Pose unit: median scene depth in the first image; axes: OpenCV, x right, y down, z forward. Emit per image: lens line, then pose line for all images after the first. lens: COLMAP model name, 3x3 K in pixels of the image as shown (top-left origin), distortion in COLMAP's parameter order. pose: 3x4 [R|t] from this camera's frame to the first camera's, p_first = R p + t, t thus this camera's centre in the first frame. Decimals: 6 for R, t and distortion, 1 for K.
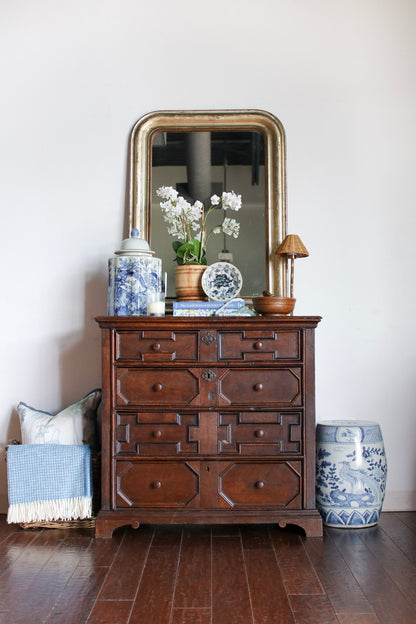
lens RADIAL K [[888.0, 0, 207.7], [0, 888.0, 313.2], [0, 0, 1]] dist [-0.170611, 0.190725]
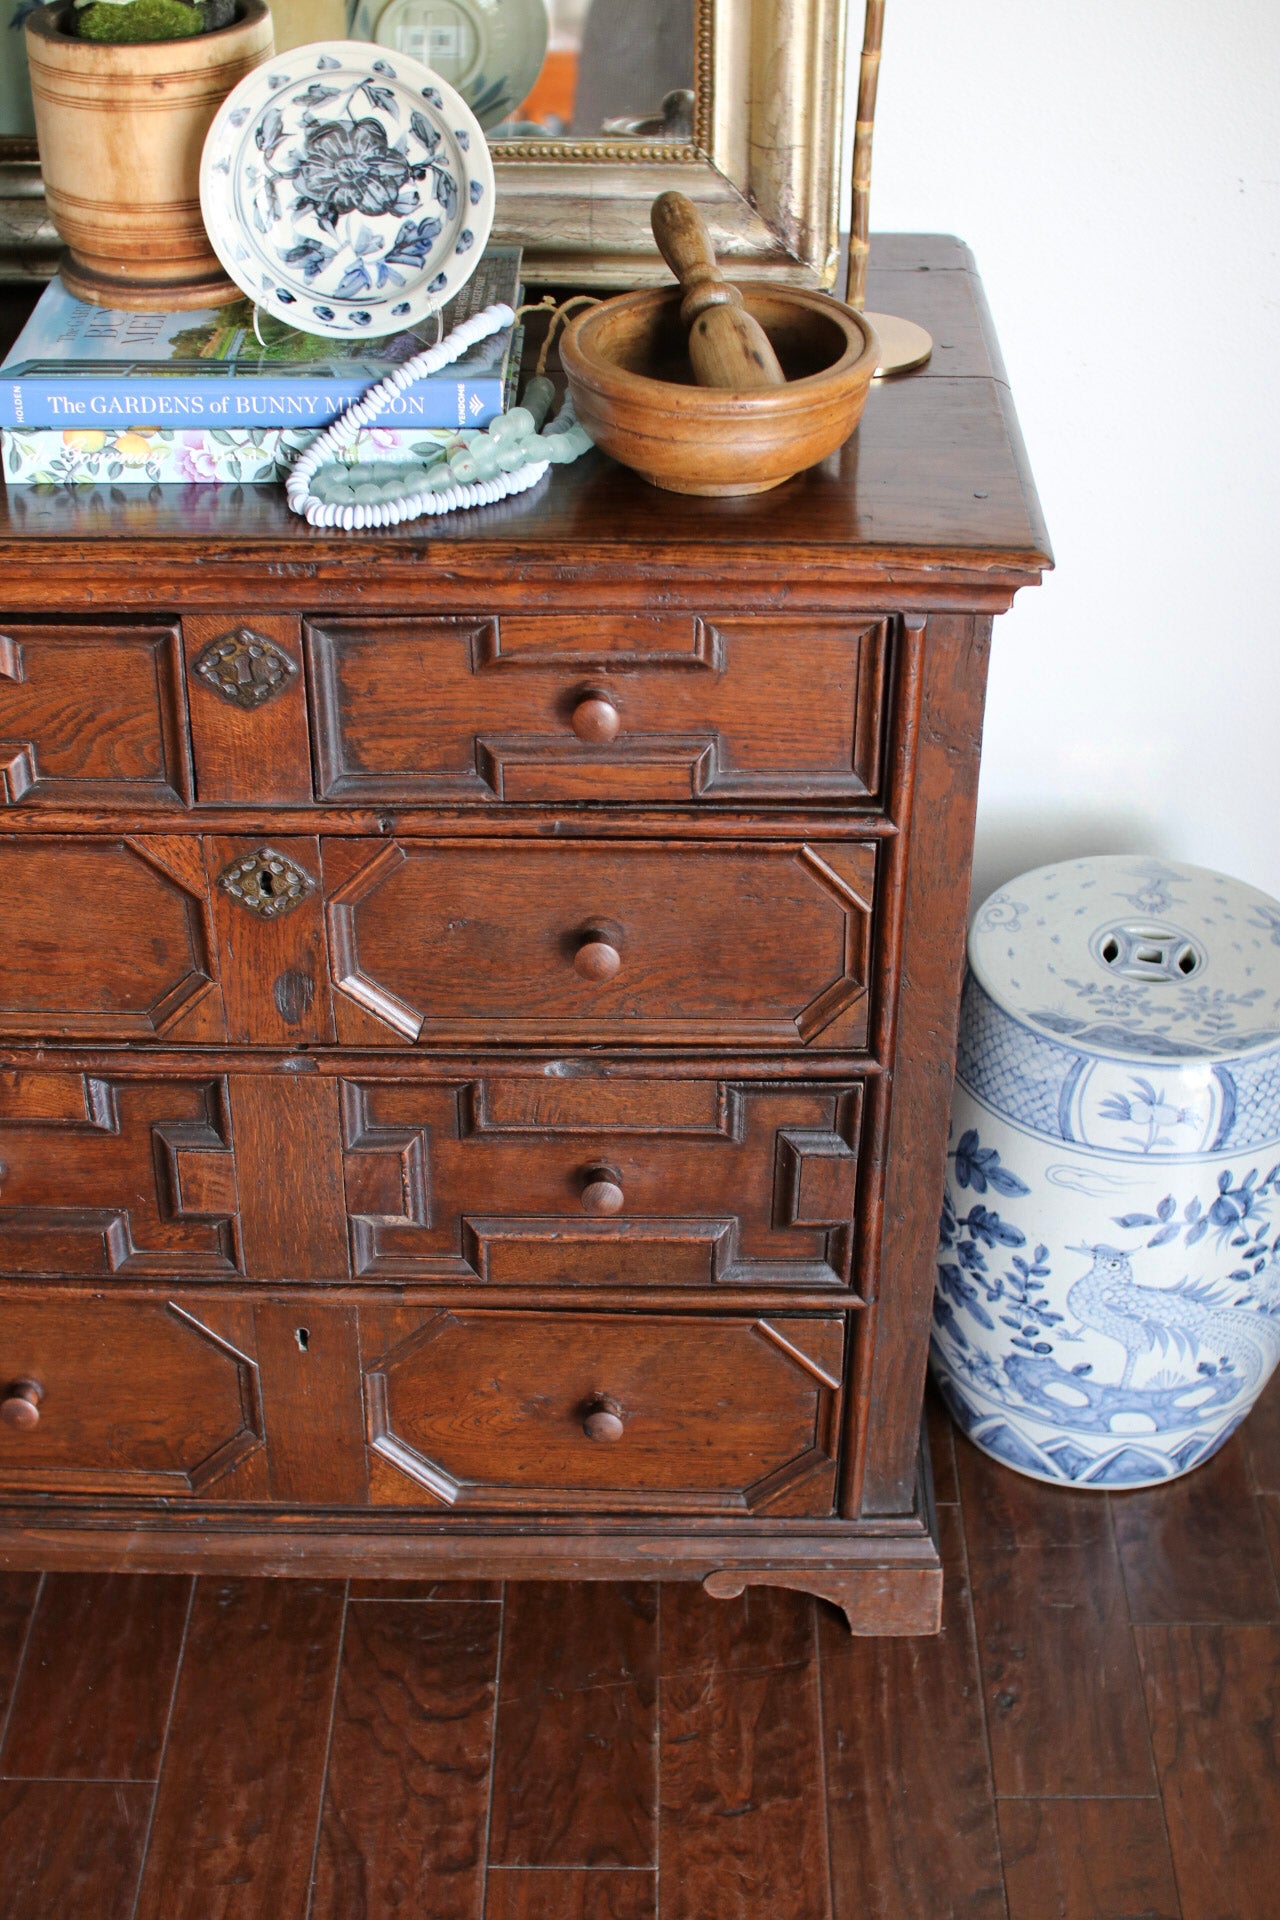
lens RADIAL K [[2681.0, 0, 641.3], [0, 2681.0, 961.3], [0, 0, 1]] dist [-0.181760, 0.250927]
pose [[0.999947, 0.010278, 0.000994, 0.063969], [-0.008820, 0.800193, 0.599677, -0.190338], [0.005368, -0.599654, 0.800241, 0.617945]]
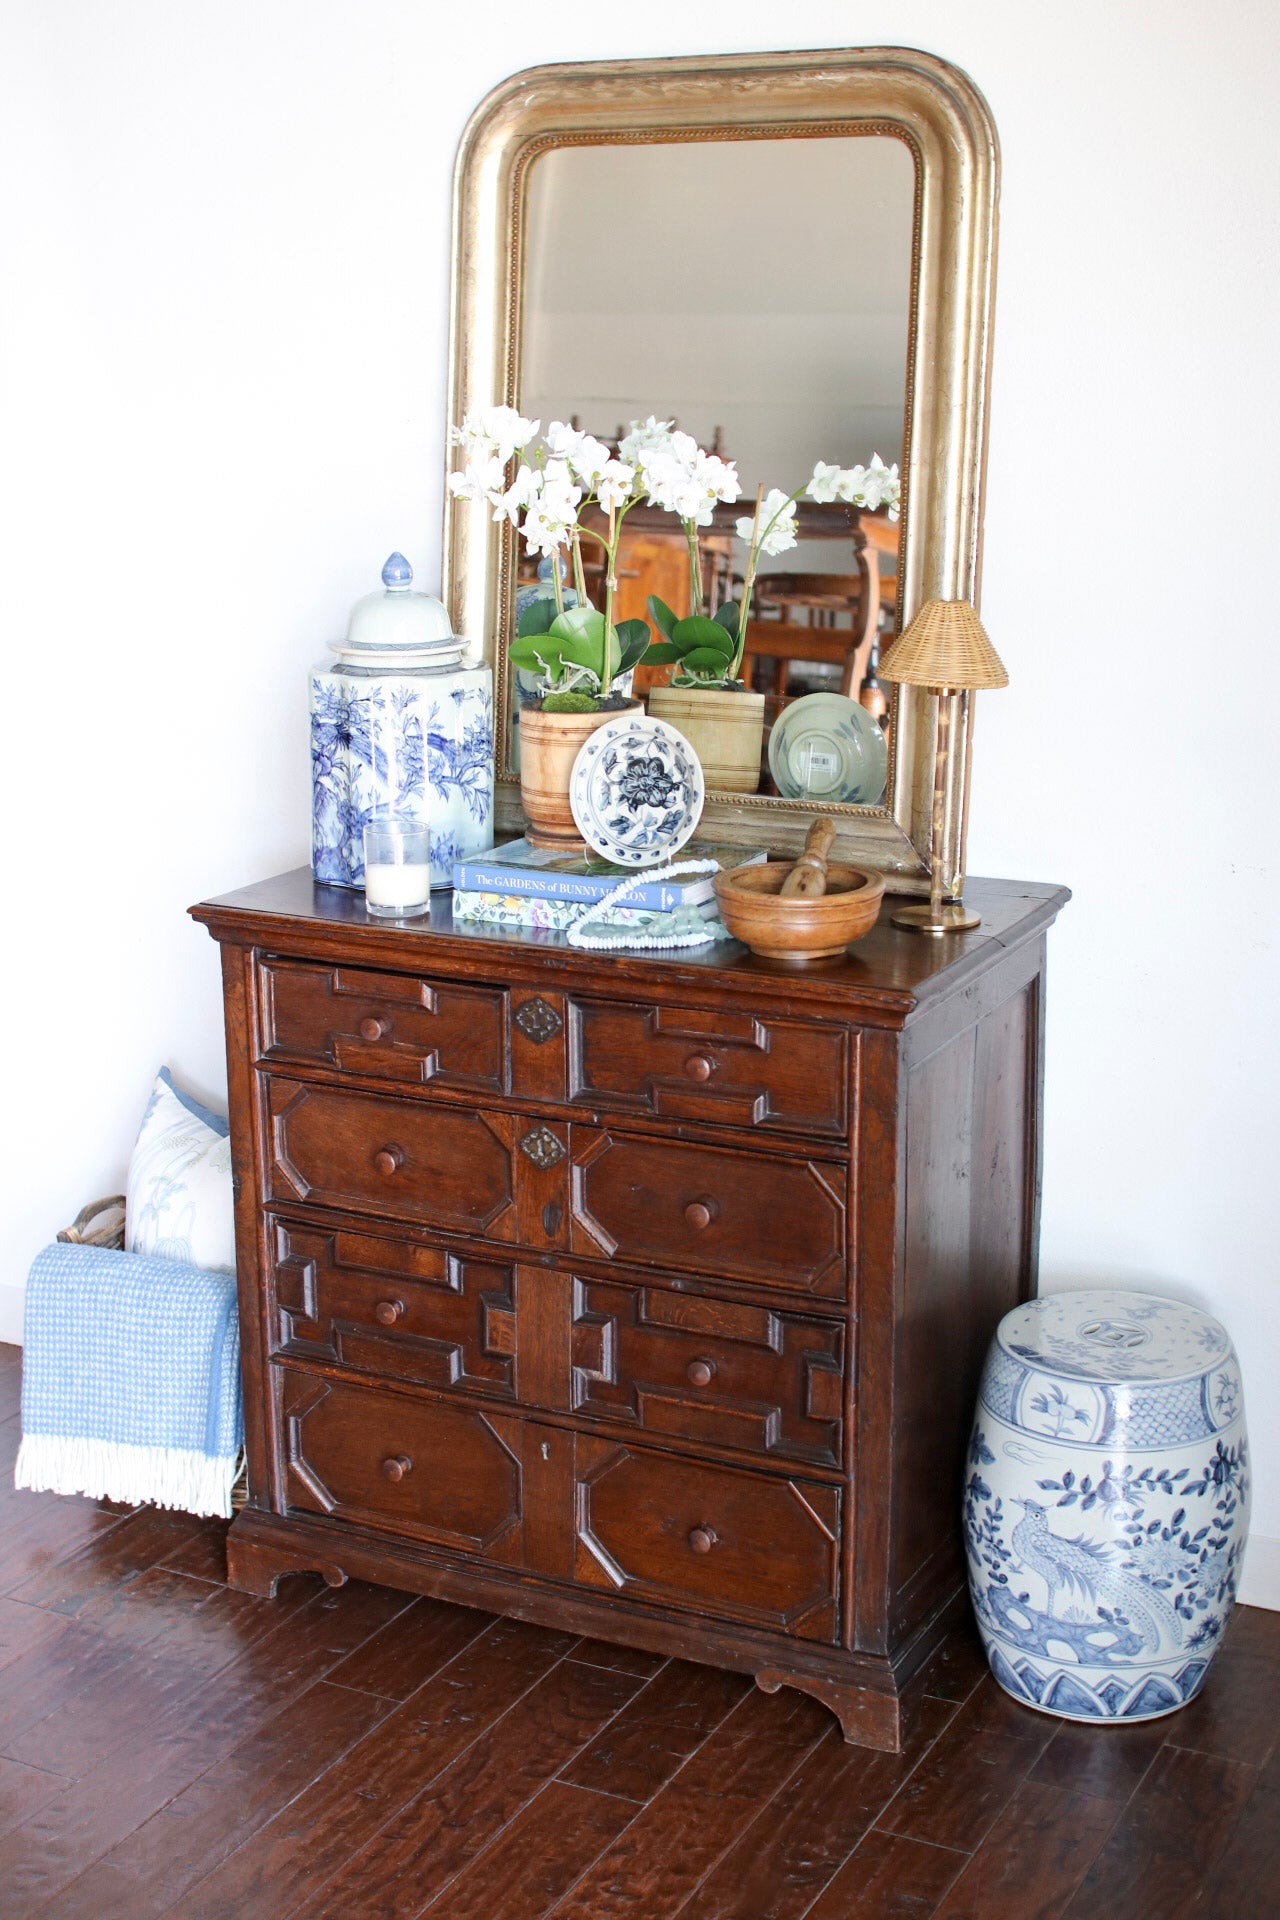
lens RADIAL K [[2681.0, 0, 641.3], [0, 2681.0, 961.3], [0, 0, 1]] dist [-0.181760, 0.250927]
pose [[0.892339, 0.109552, -0.437870, 0.387257], [0.024151, 0.957120, 0.288683, -0.225626], [0.450720, -0.268178, 0.851430, 0.305564]]
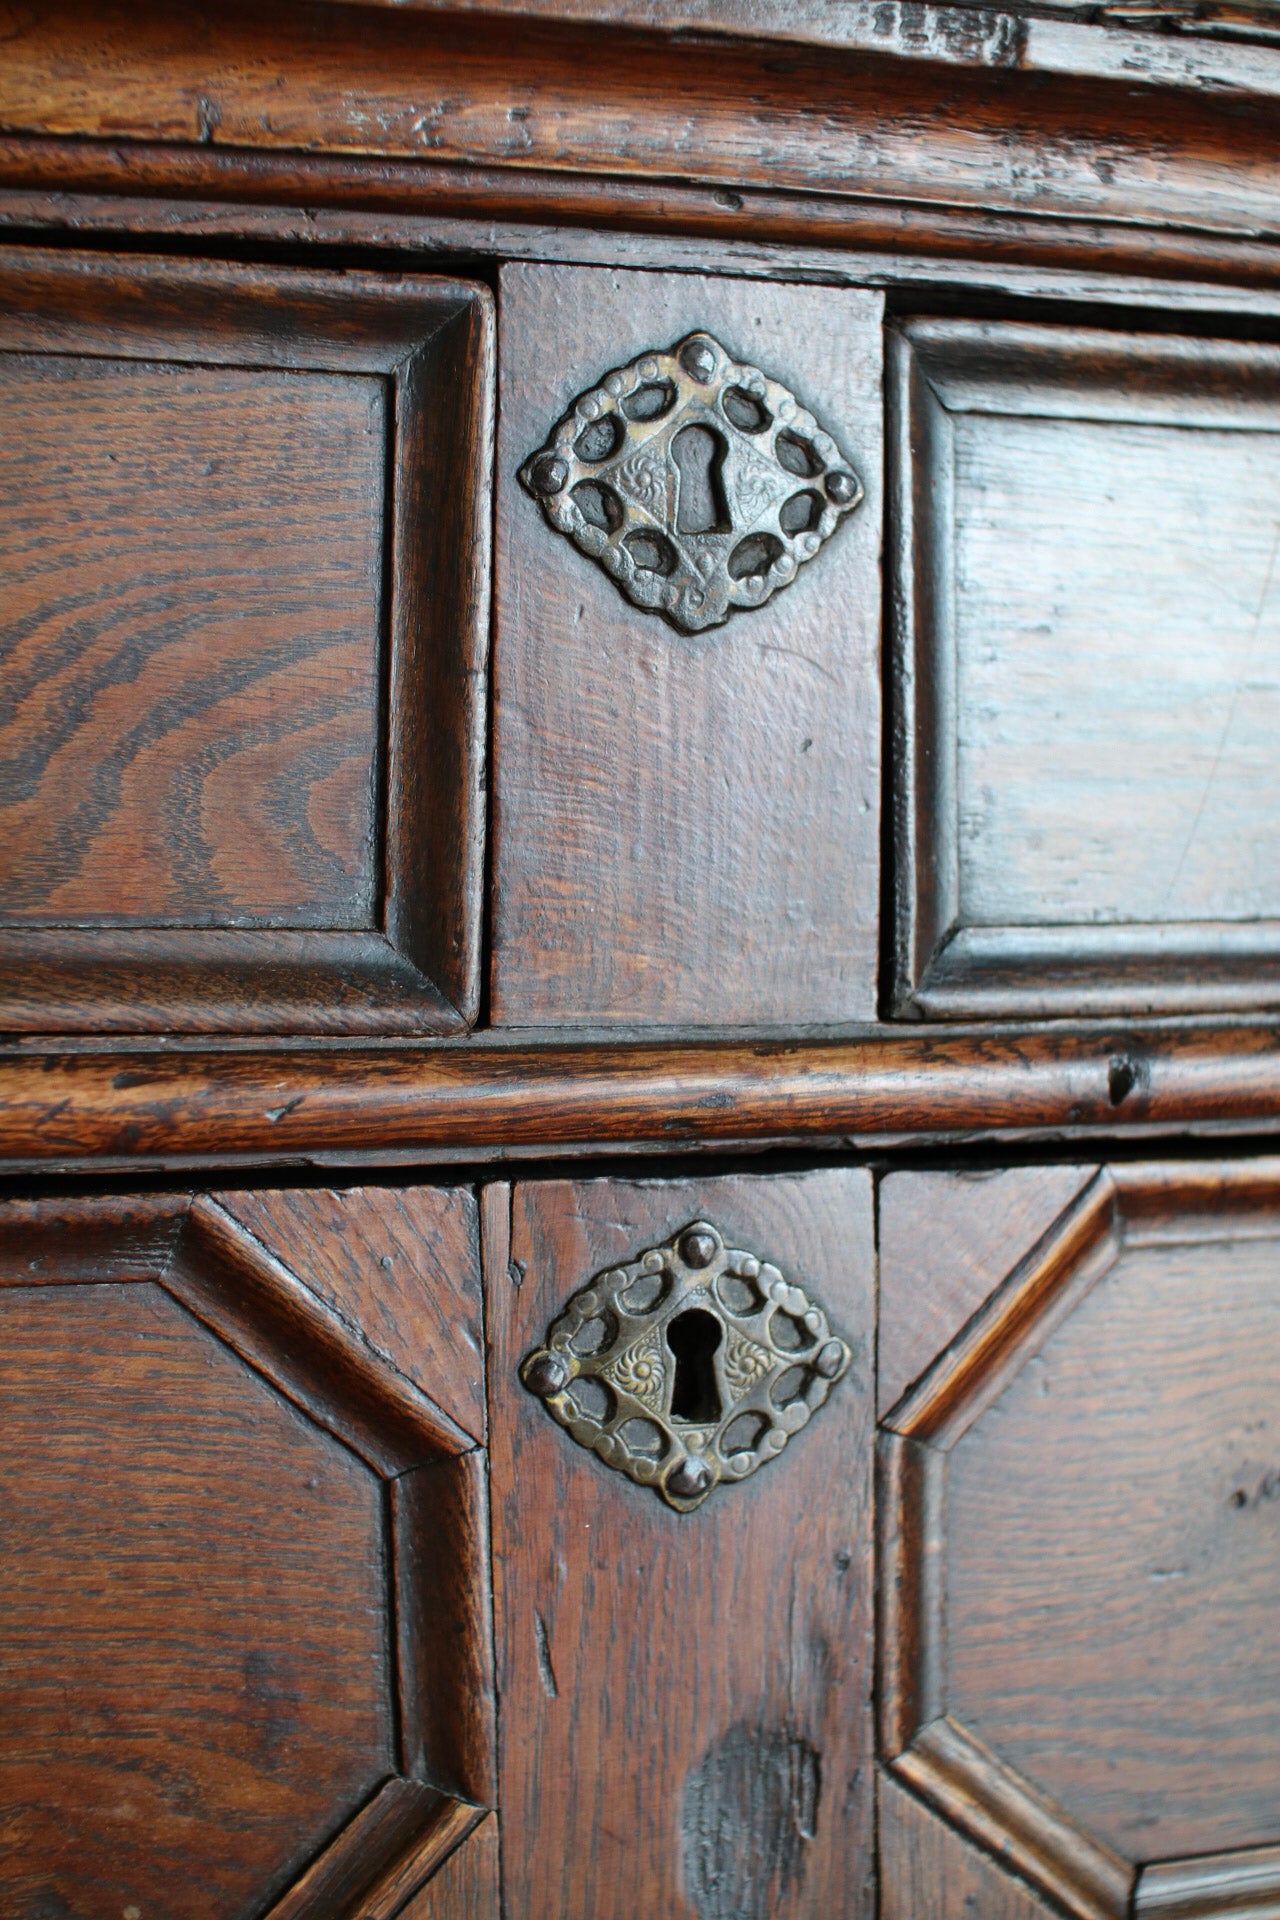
lens RADIAL K [[2681.0, 0, 641.3], [0, 2681.0, 961.3], [0, 0, 1]] dist [-0.181760, 0.250927]
pose [[0.949045, -0.006702, 0.315070, -0.040739], [-0.023998, 0.995334, 0.093459, 0.038973], [-0.314227, -0.096258, 0.944455, 0.869398]]
